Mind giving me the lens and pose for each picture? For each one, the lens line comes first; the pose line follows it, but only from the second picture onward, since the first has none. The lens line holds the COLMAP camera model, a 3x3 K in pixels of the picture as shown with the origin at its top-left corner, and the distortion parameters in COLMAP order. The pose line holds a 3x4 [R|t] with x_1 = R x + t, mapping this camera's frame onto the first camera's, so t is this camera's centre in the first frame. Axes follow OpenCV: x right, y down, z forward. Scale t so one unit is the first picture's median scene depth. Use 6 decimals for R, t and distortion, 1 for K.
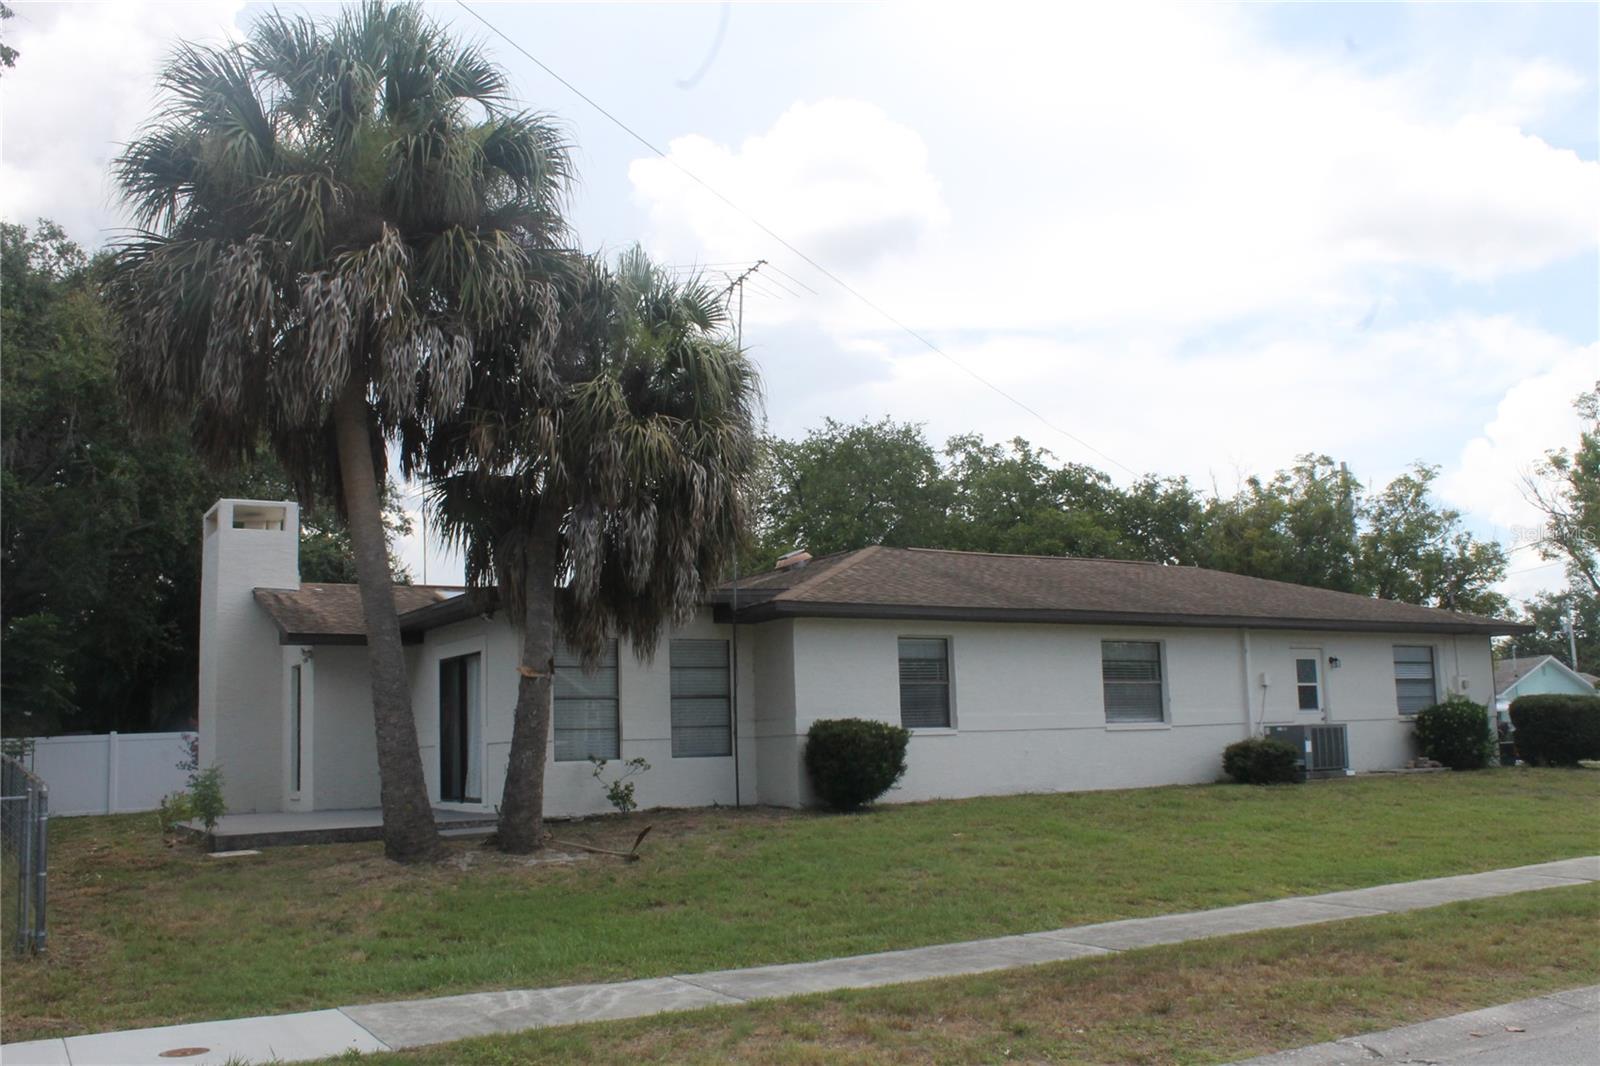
lens RADIAL K [[1477.5, 0, 800.0], [0, 1477.5, 533.0], [0, 0, 1]] dist [-0.058910, -0.008232]
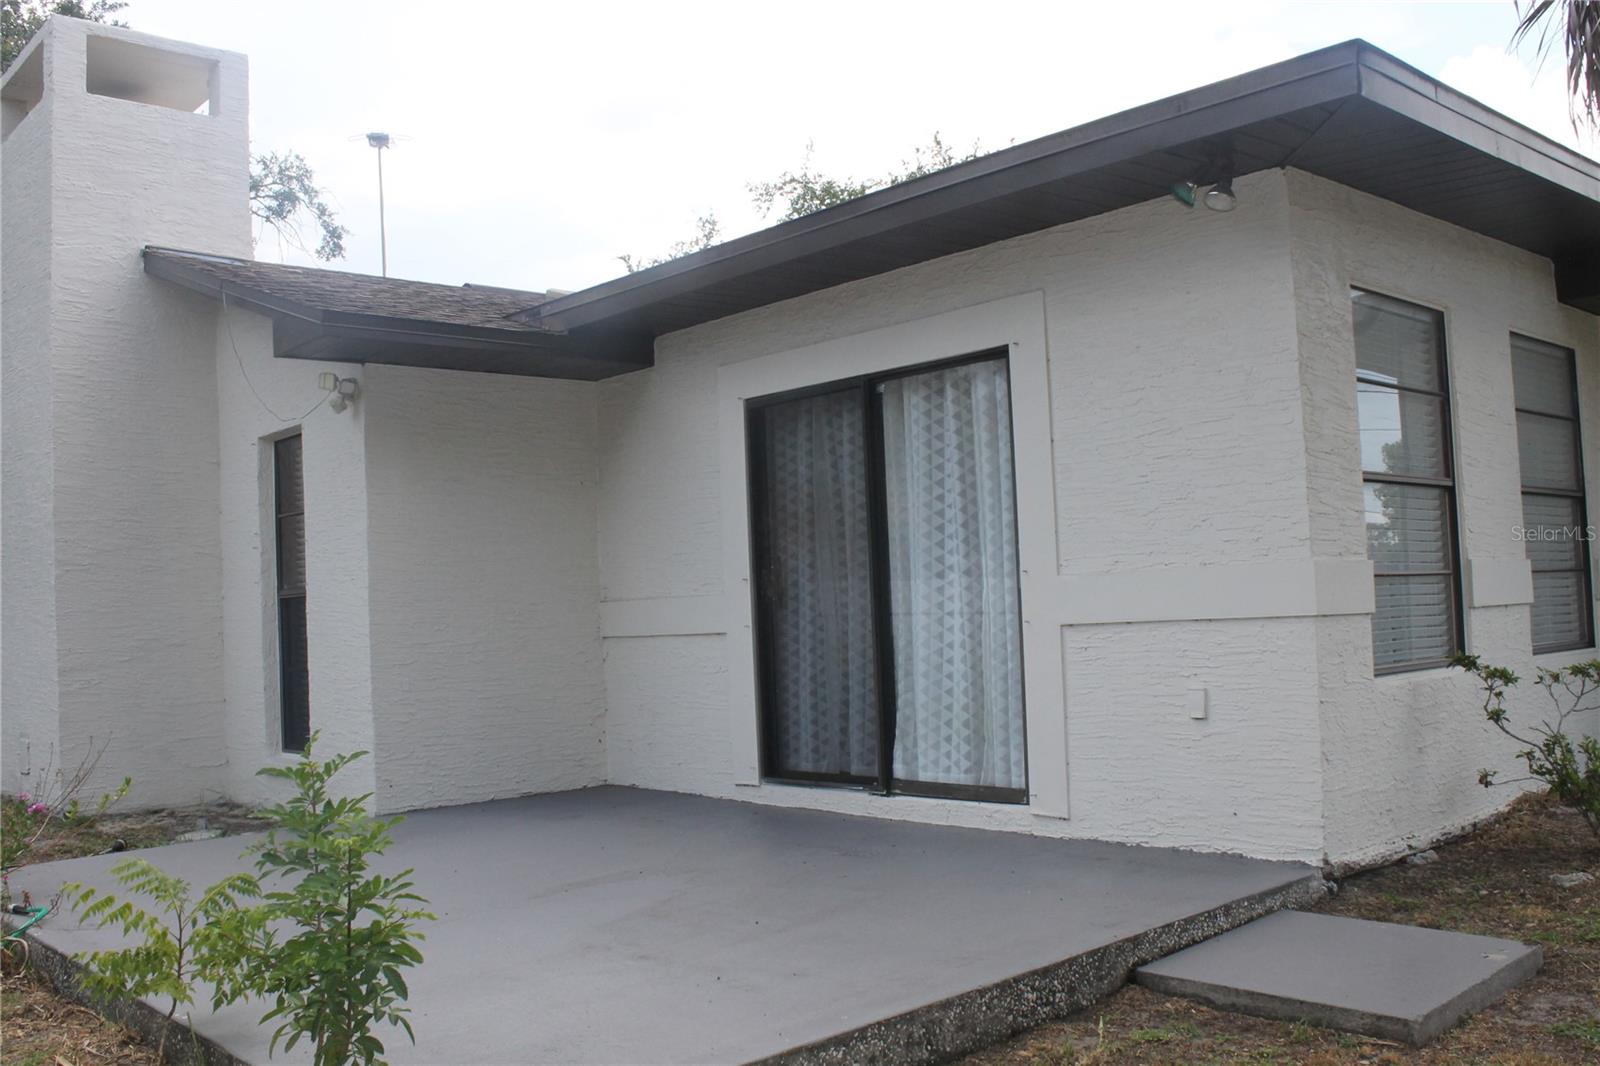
lens RADIAL K [[1477.5, 0, 800.0], [0, 1477.5, 533.0], [0, 0, 1]] dist [-0.058910, -0.008232]
pose [[0.982358, 0.004830, 0.186950, -0.296944], [-0.019156, 0.997007, 0.074899, 0.090067], [-0.186029, -0.077159, 0.979510, 0.627199]]
